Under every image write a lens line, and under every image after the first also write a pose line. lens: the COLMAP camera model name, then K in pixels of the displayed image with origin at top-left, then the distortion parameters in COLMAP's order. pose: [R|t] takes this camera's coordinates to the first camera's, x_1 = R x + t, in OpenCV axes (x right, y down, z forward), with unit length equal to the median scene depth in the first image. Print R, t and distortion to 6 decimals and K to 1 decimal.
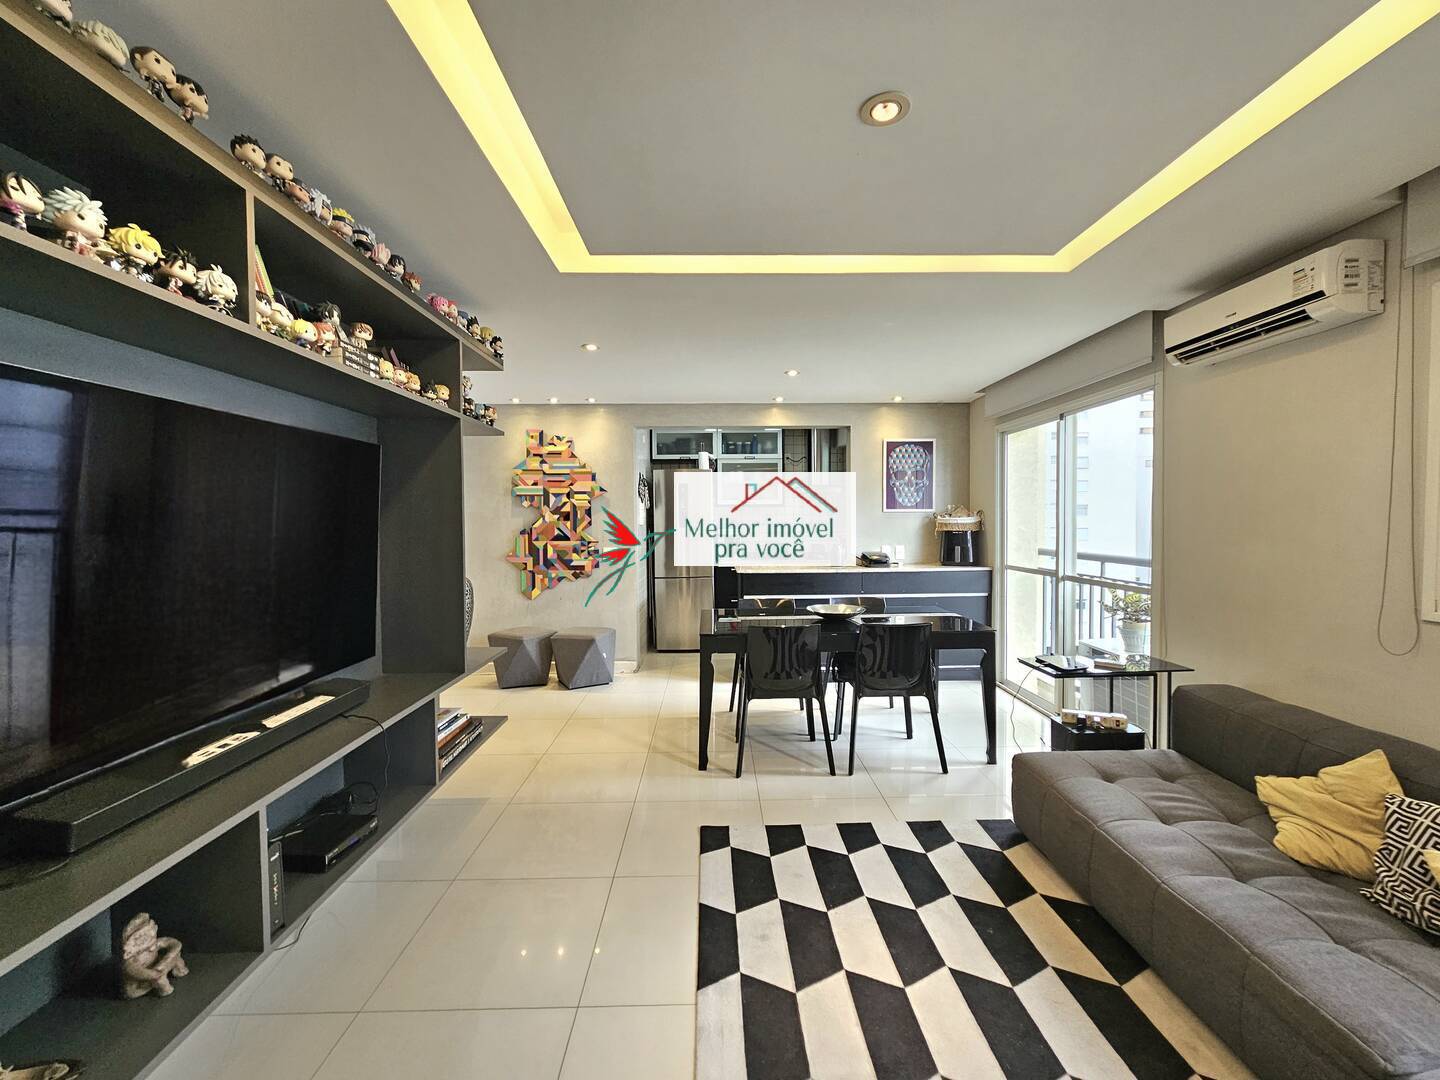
lens RADIAL K [[620.6, 0, 729.1], [0, 620.6, 538.3], [0, 0, 1]] dist [-0.000565, 0.000075]
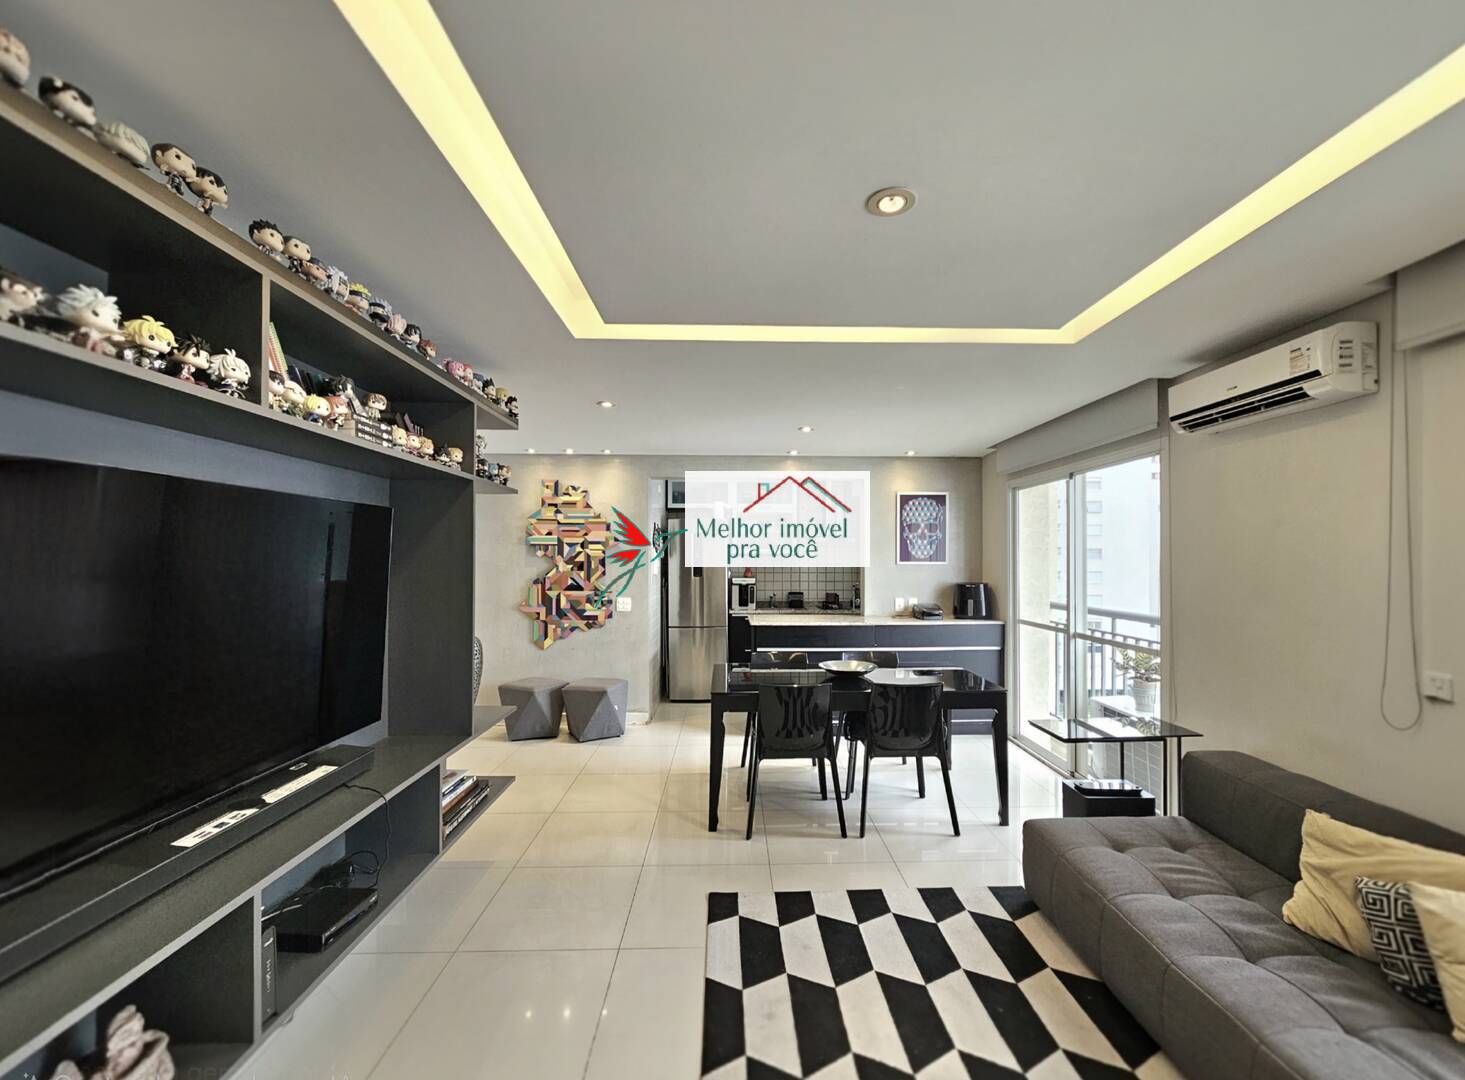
lens RADIAL K [[621.0, 0, 752.2], [0, 621.0, 558.8], [0, 0, 1]] dist [-0.000363, -0.000086]
pose [[0.999906, 0.008155, 0.011034, 0.008875], [-0.007771, 0.999376, -0.034455, -0.039667], [-0.011308, 0.034366, 0.999345, -0.004919]]
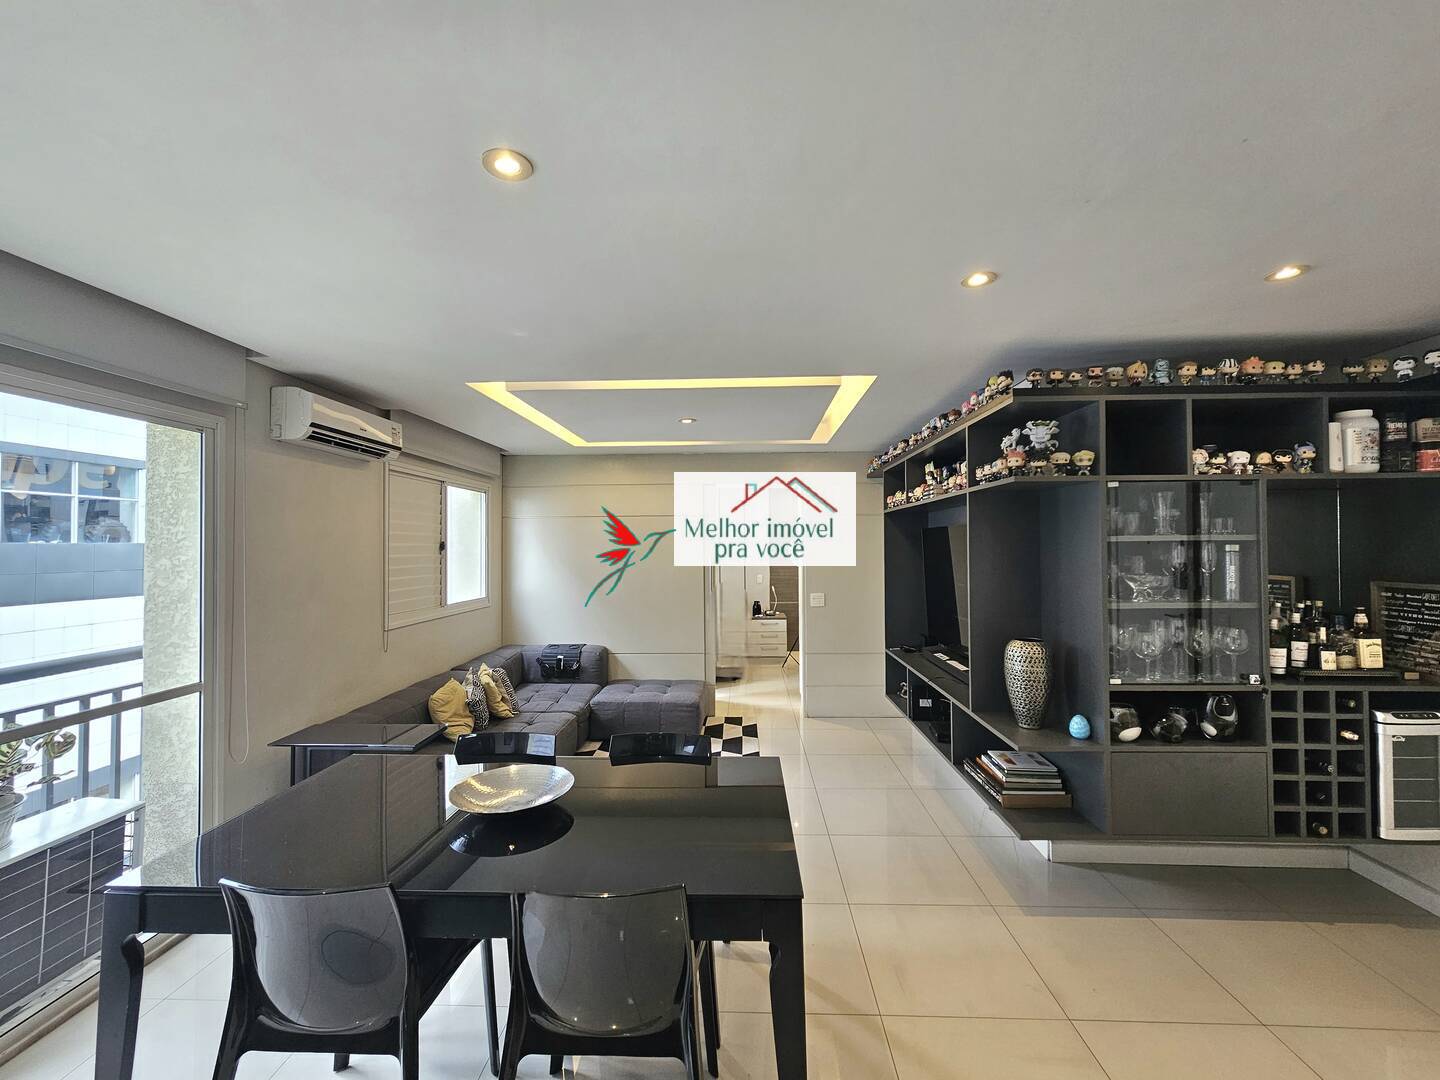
lens RADIAL K [[589.8, 0, 728.5], [0, 589.8, 537.7], [0, 0, 1]] dist [0.000749, 0.000679]
pose [[-0.998053, 0.013614, 0.060869, -0.052068], [0.014382, 0.999822, 0.012202, -0.139105], [-0.060692, 0.013054, -0.998071, 2.352076]]
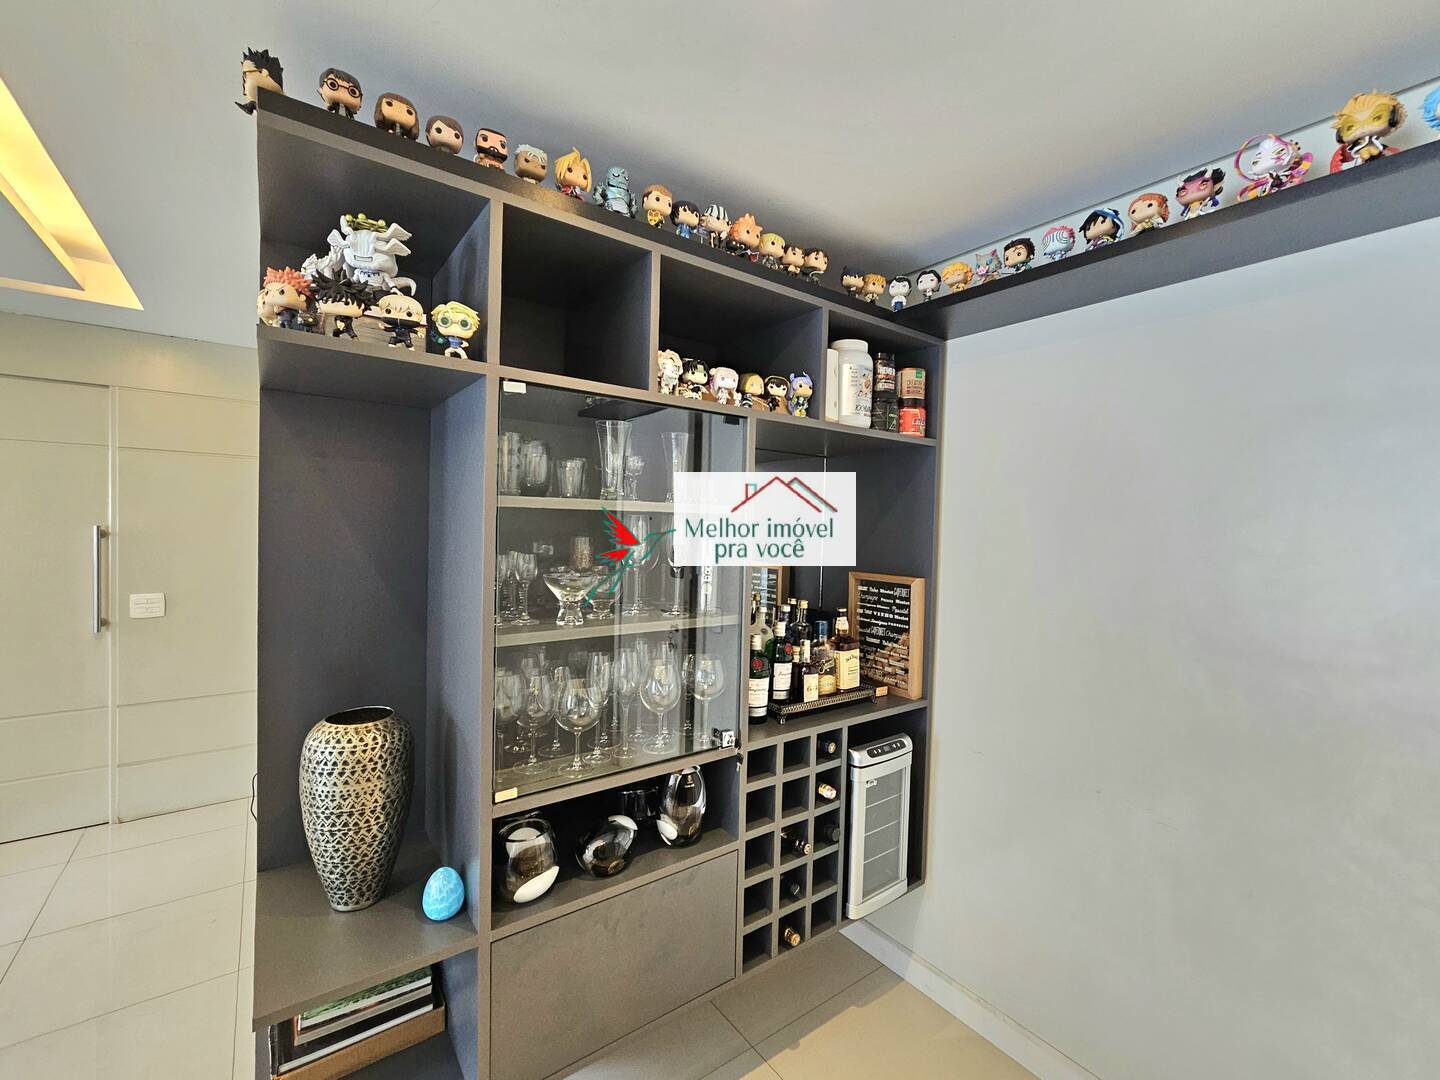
lens RADIAL K [[620.6, 0, 729.1], [0, 620.6, 538.3], [0, 0, 1]] dist [-0.000565, 0.000075]
pose [[-0.814766, -0.001145, -0.579789, -0.498233], [-0.036861, 0.998077, 0.049828, -0.117474], [0.578617, 0.061969, -0.813242, 1.822577]]
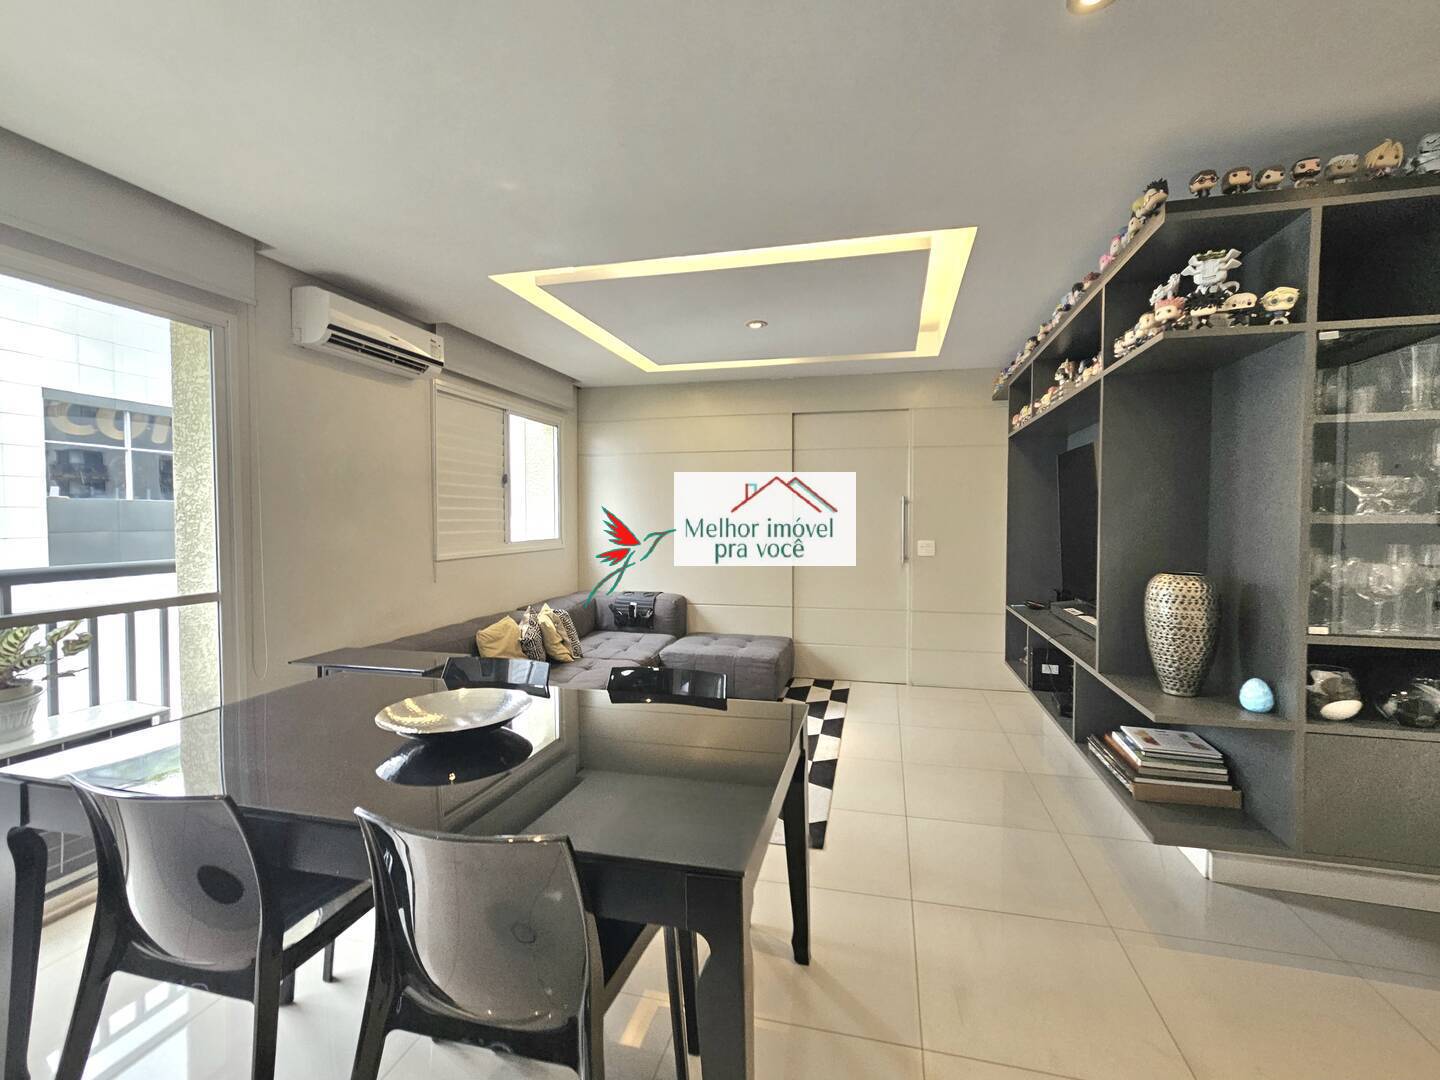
lens RADIAL K [[624.7, 0, 740.1], [0, 624.7, 534.9], [0, 0, 1]] dist [-0.000621, 0.003806]
pose [[-0.967230, -0.002036, 0.253892, -0.184251], [0.012653, 0.998339, 0.056210, -0.031307], [-0.253585, 0.057581, -0.965598, 2.170151]]
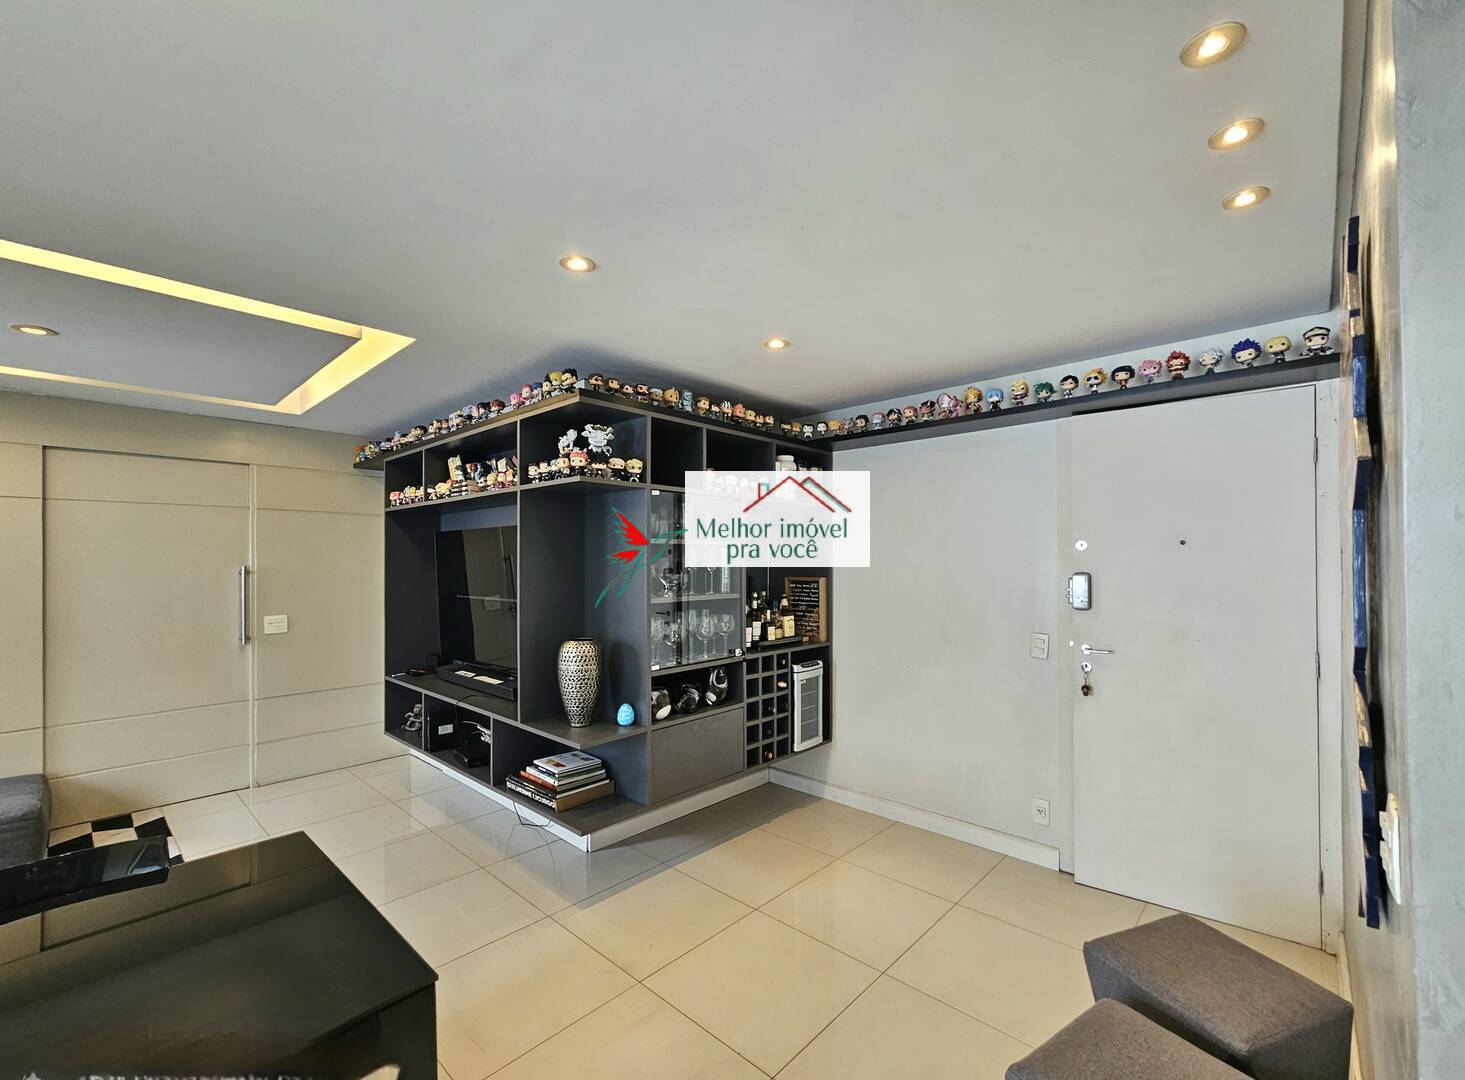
lens RADIAL K [[621.0, 0, 752.2], [0, 621.0, 558.8], [0, 0, 1]] dist [-0.000363, -0.000086]
pose [[-0.692437, 0.006245, -0.721452, 0.084230], [-0.012707, 0.999702, 0.020850, -0.108762], [0.721367, 0.023605, -0.692151, 2.265073]]
